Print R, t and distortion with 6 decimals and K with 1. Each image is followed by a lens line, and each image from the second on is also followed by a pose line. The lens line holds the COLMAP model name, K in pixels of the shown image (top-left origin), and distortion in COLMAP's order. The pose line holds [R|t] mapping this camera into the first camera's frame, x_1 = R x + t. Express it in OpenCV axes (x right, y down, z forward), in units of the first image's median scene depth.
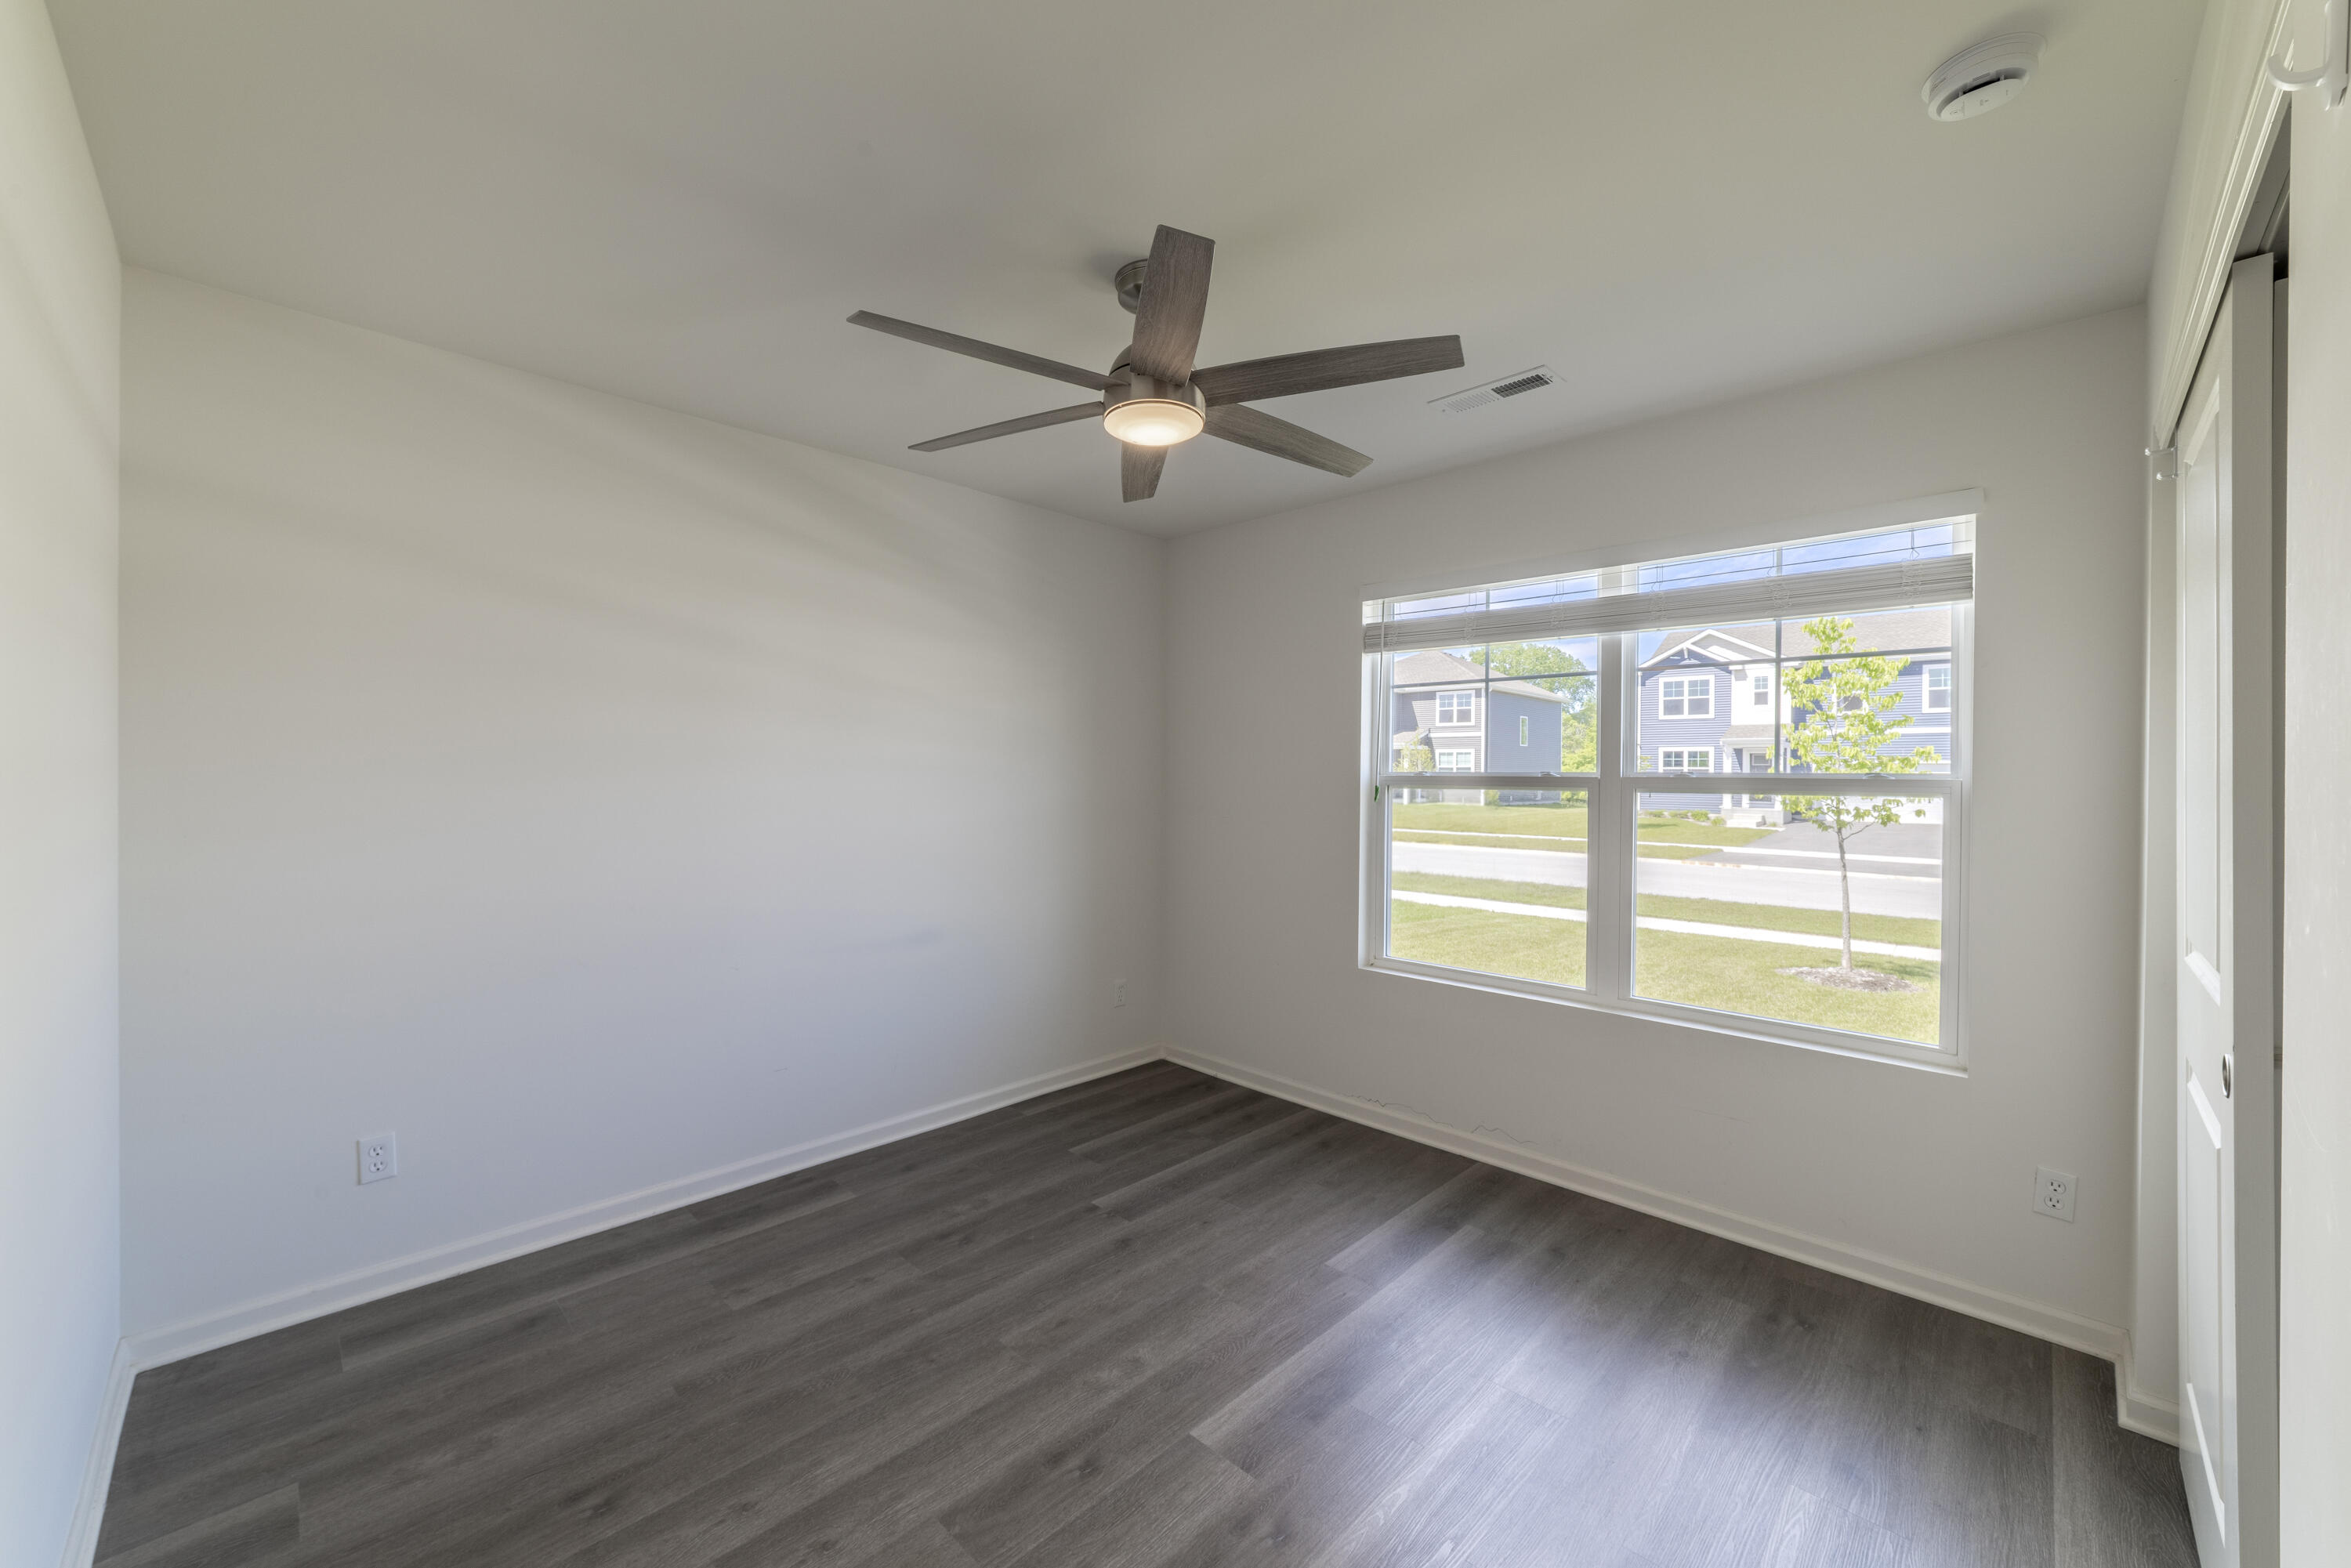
lens RADIAL K [[899.4, 0, 1164.4], [0, 899.4, 779.5], [0, 0, 1]] dist [-0.026223, 0.007989]
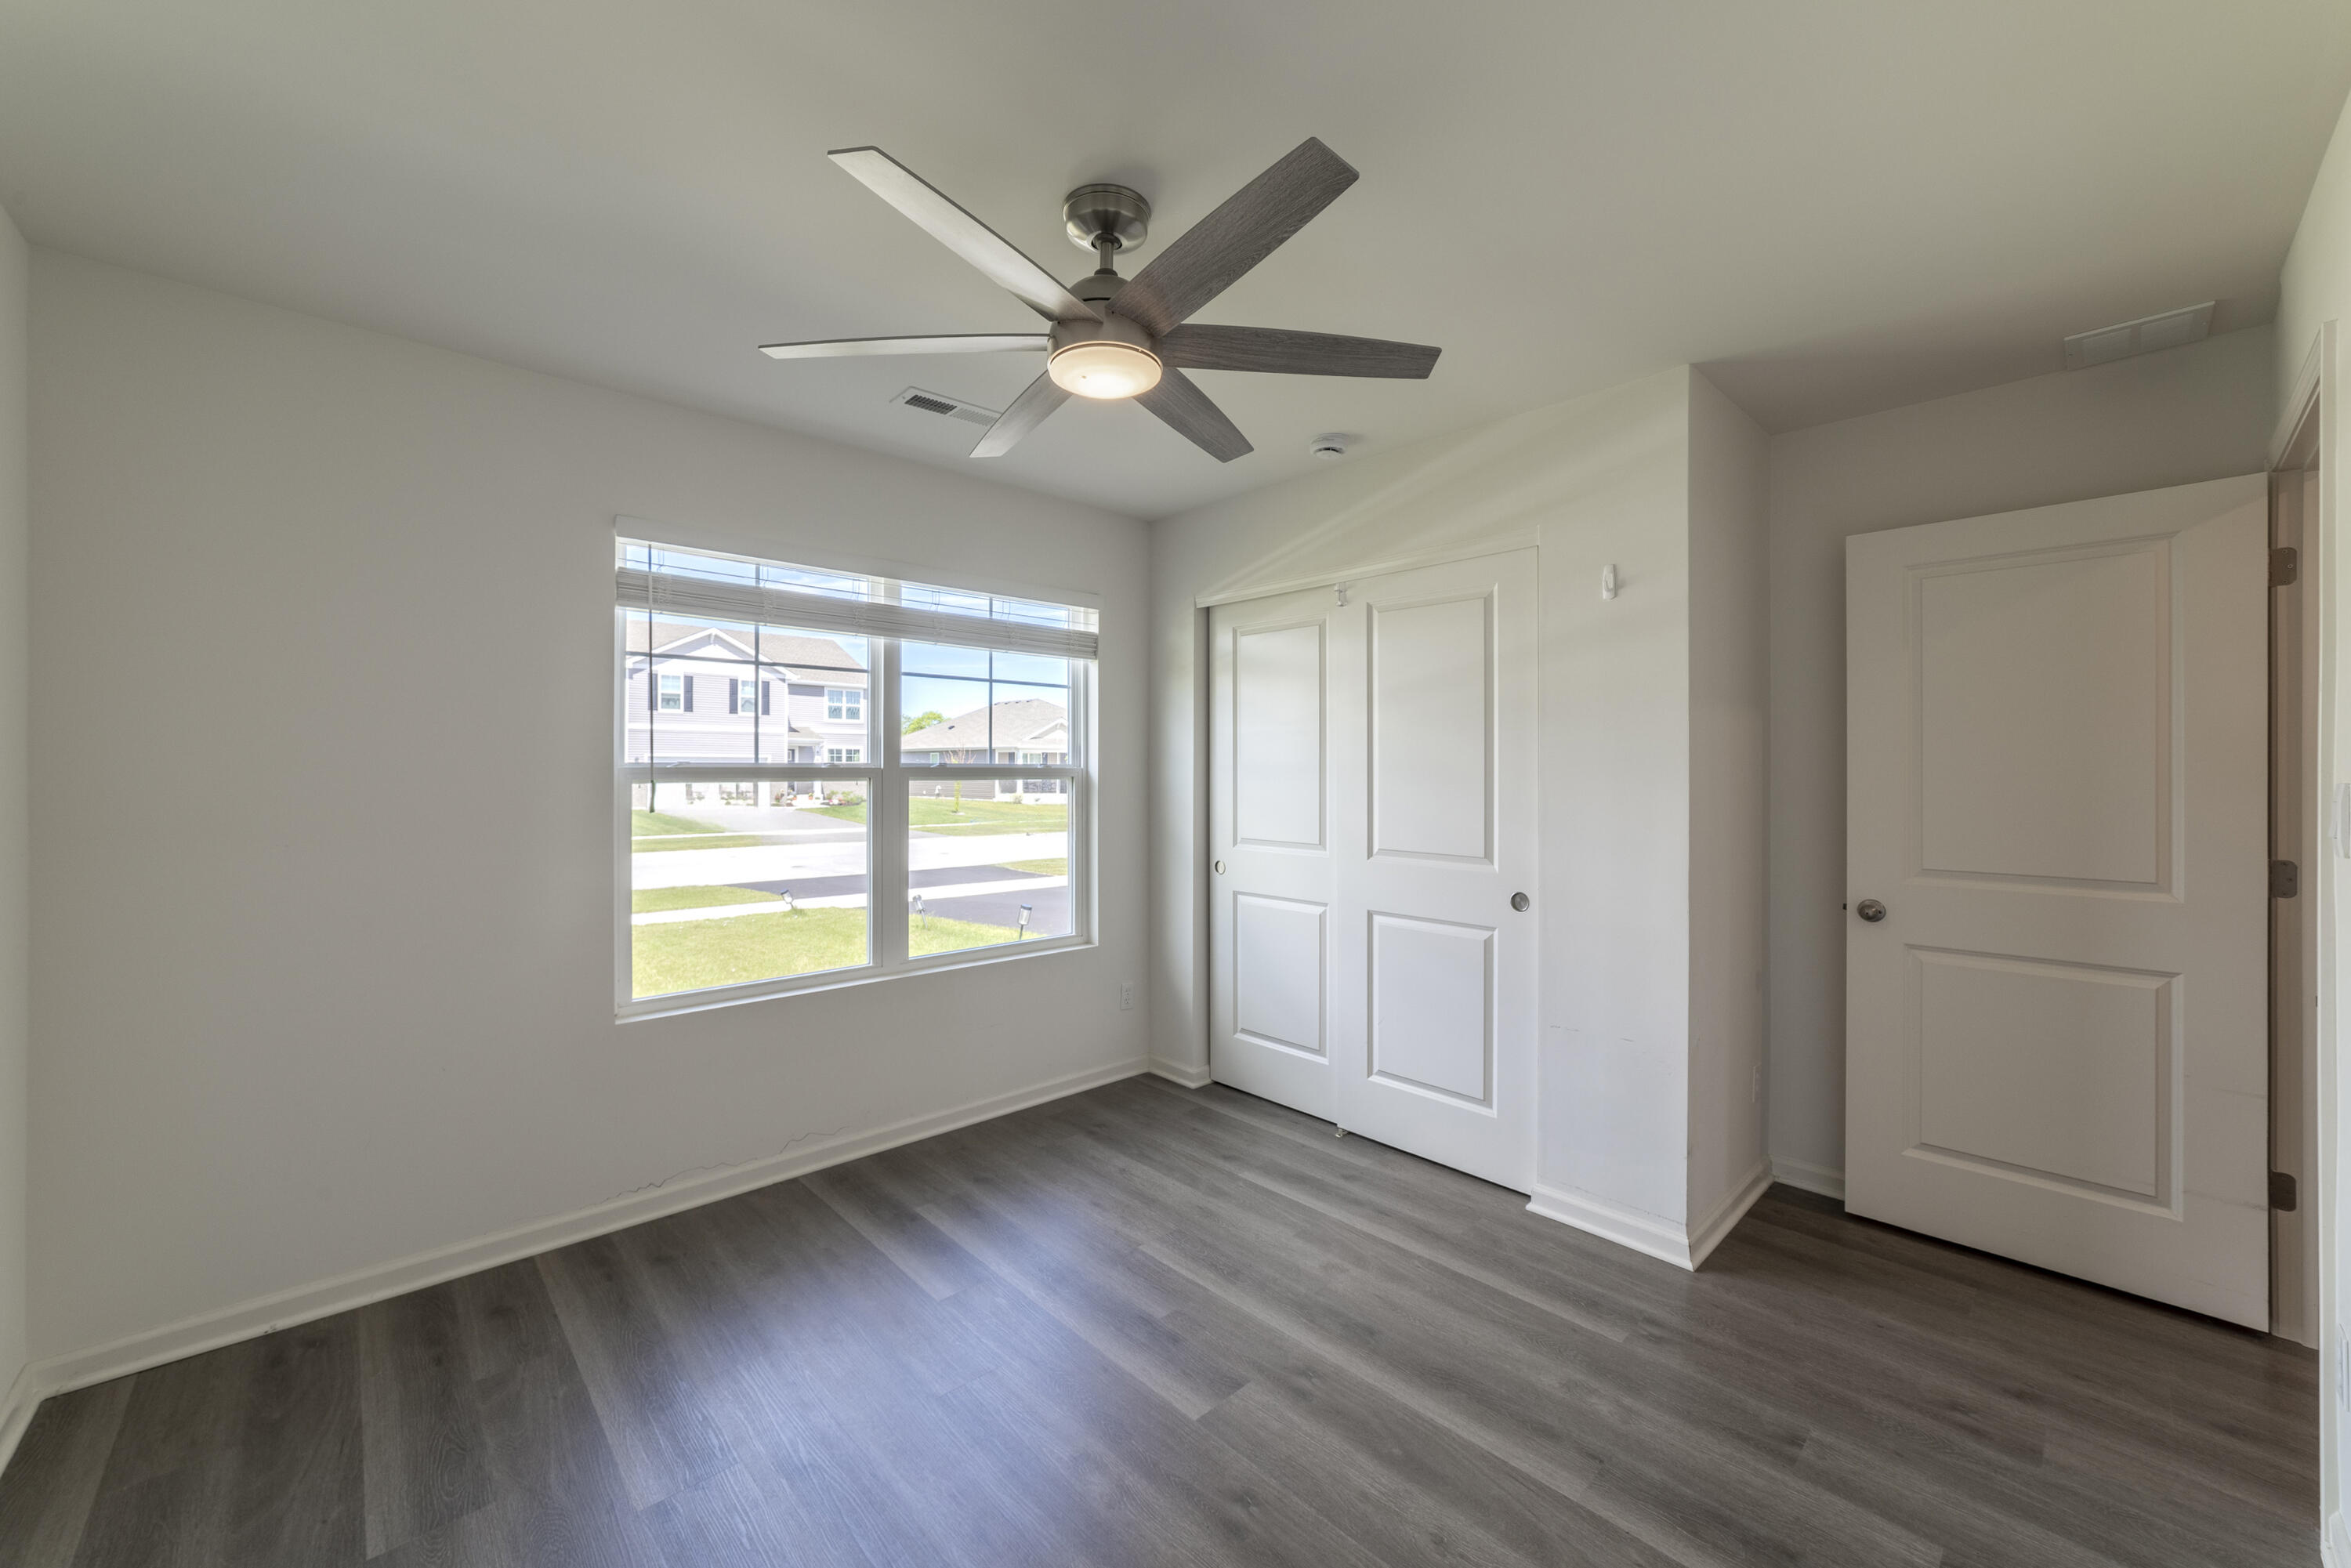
lens RADIAL K [[894.3, 0, 1166.7], [0, 894.3, 781.4], [0, 0, 1]] dist [-0.029130, 0.009036]
pose [[0.047429, -0.019810, 0.998678, -0.775191], [0.005834, 0.999792, 0.019555, -0.007332], [-0.998858, 0.004898, 0.047535, 0.791760]]
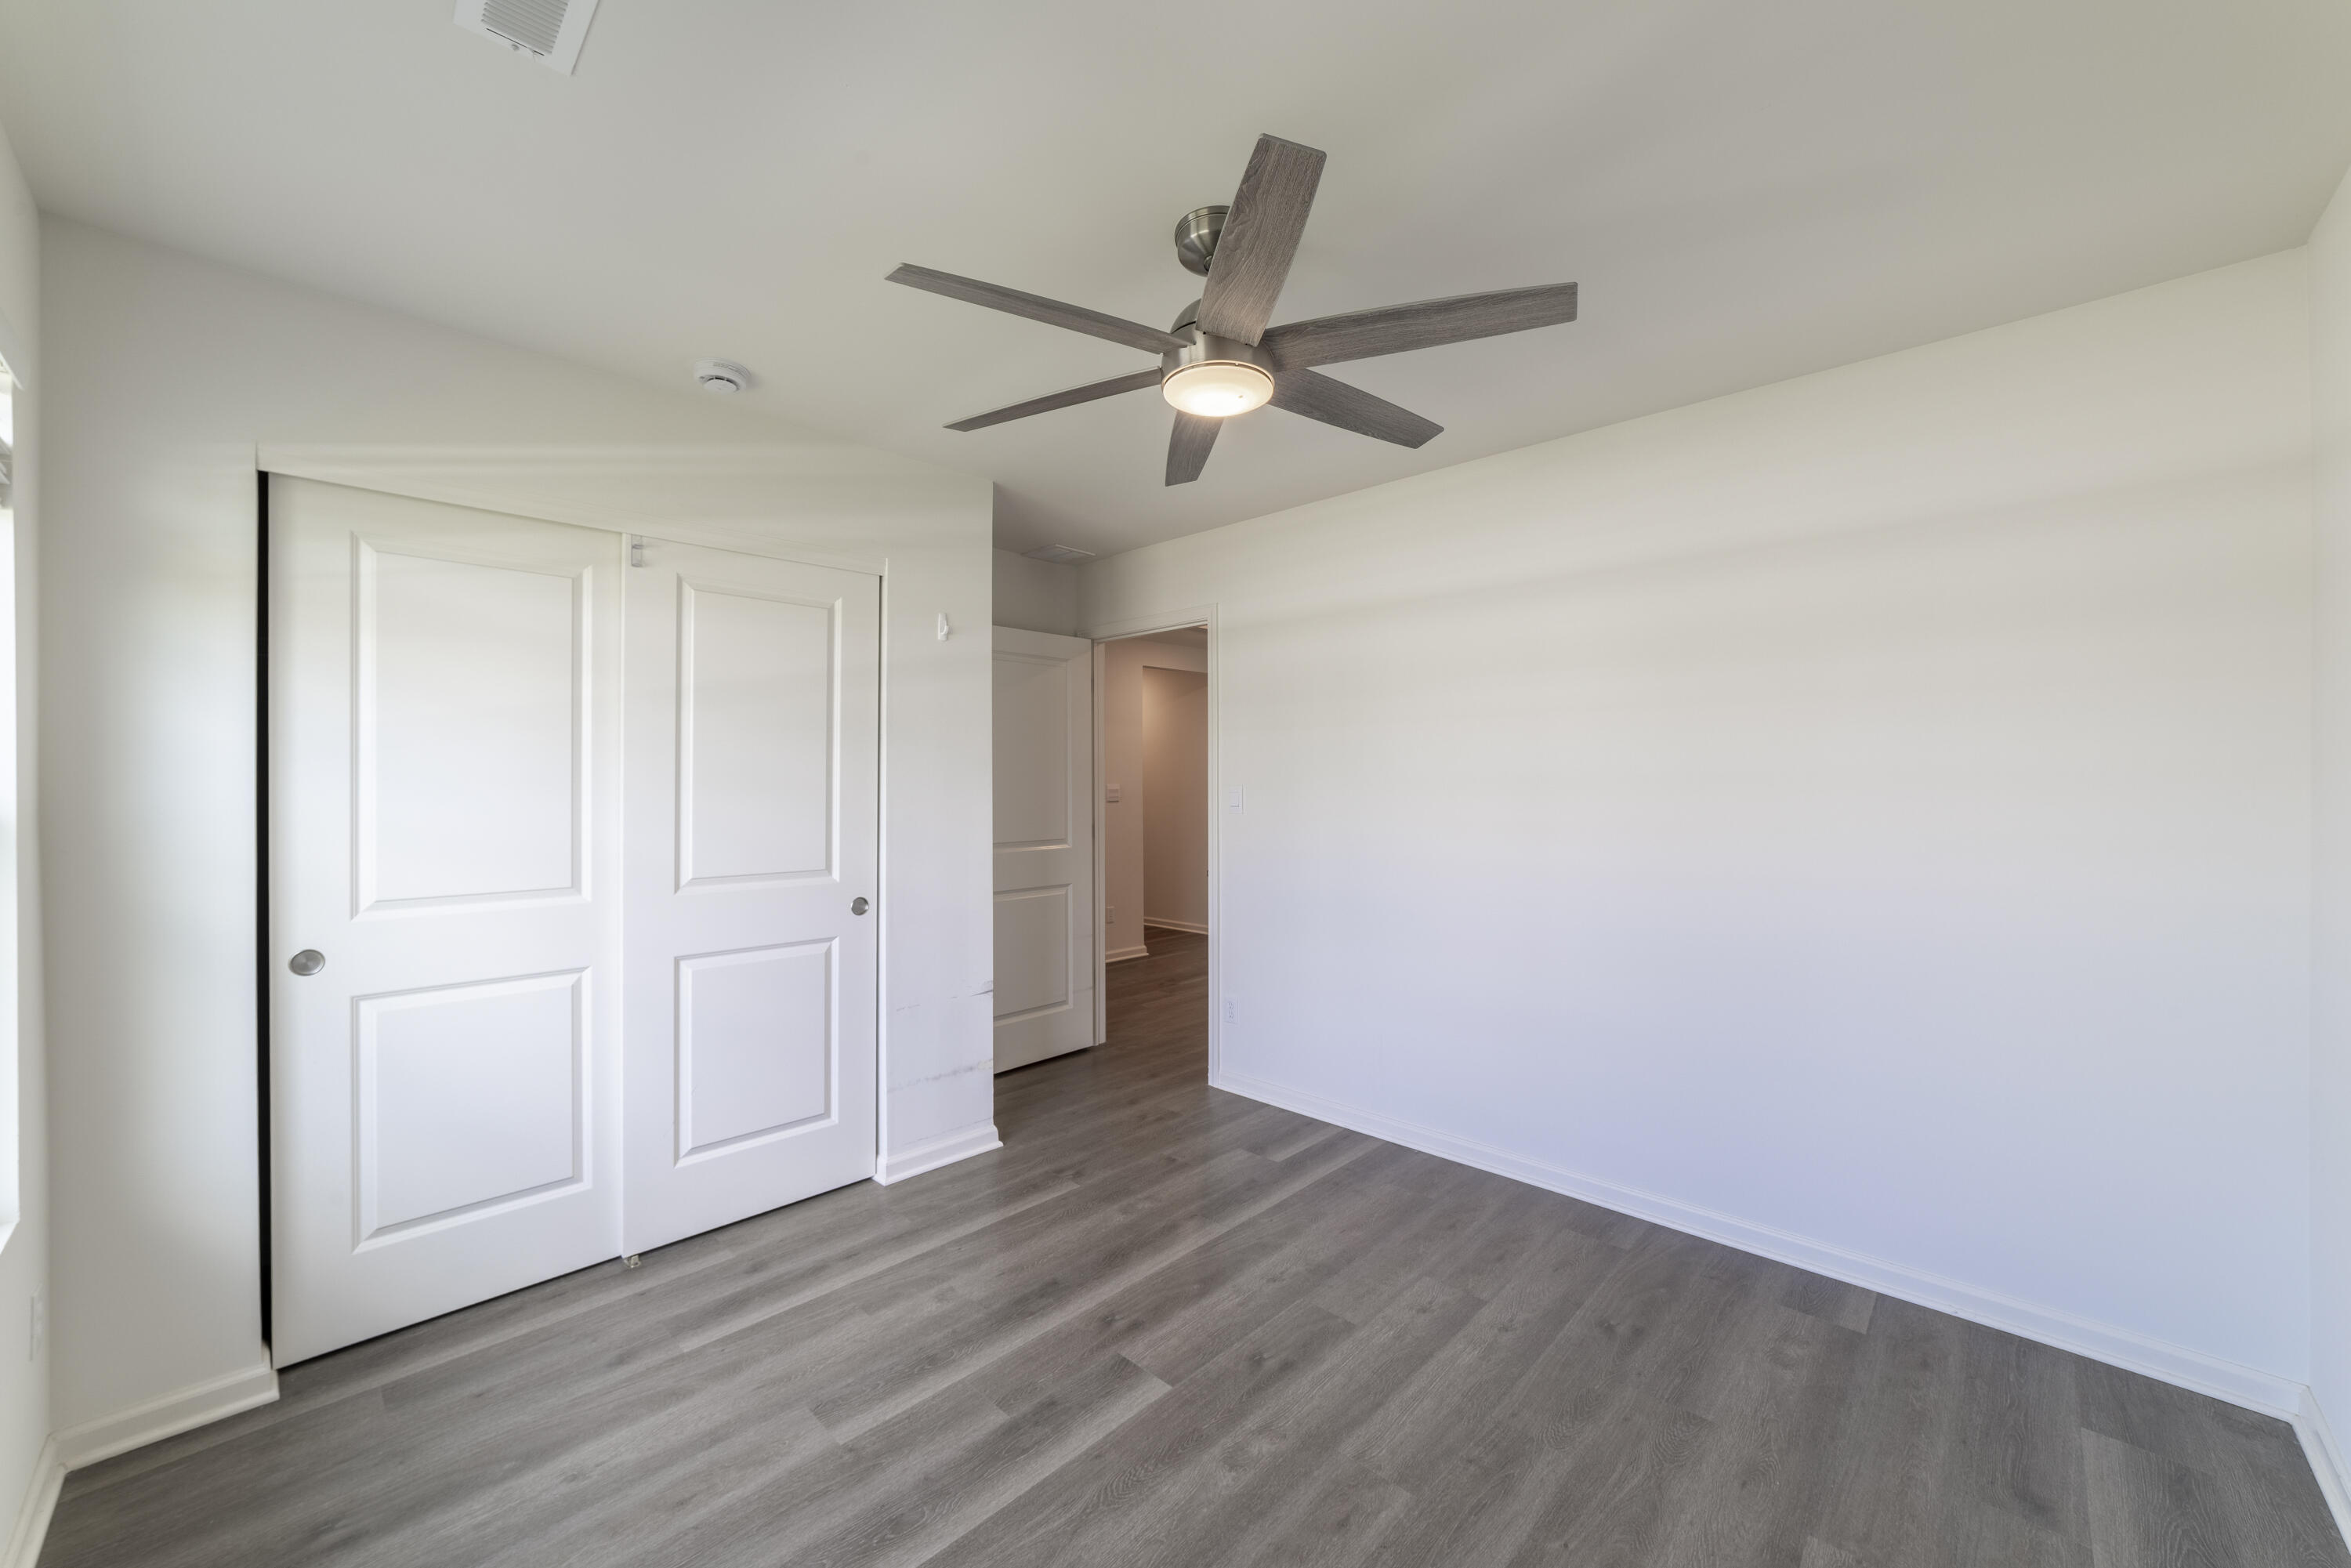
lens RADIAL K [[895.3, 0, 1155.1], [0, 895.3, 801.9], [0, 0, 1]] dist [-0.027122, 0.007910]
pose [[-0.999975, -0.006997, 0.000671, 0.042811], [-0.006975, 0.999579, 0.028153, -0.005991], [-0.000867, 0.028147, -0.999603, 1.660924]]
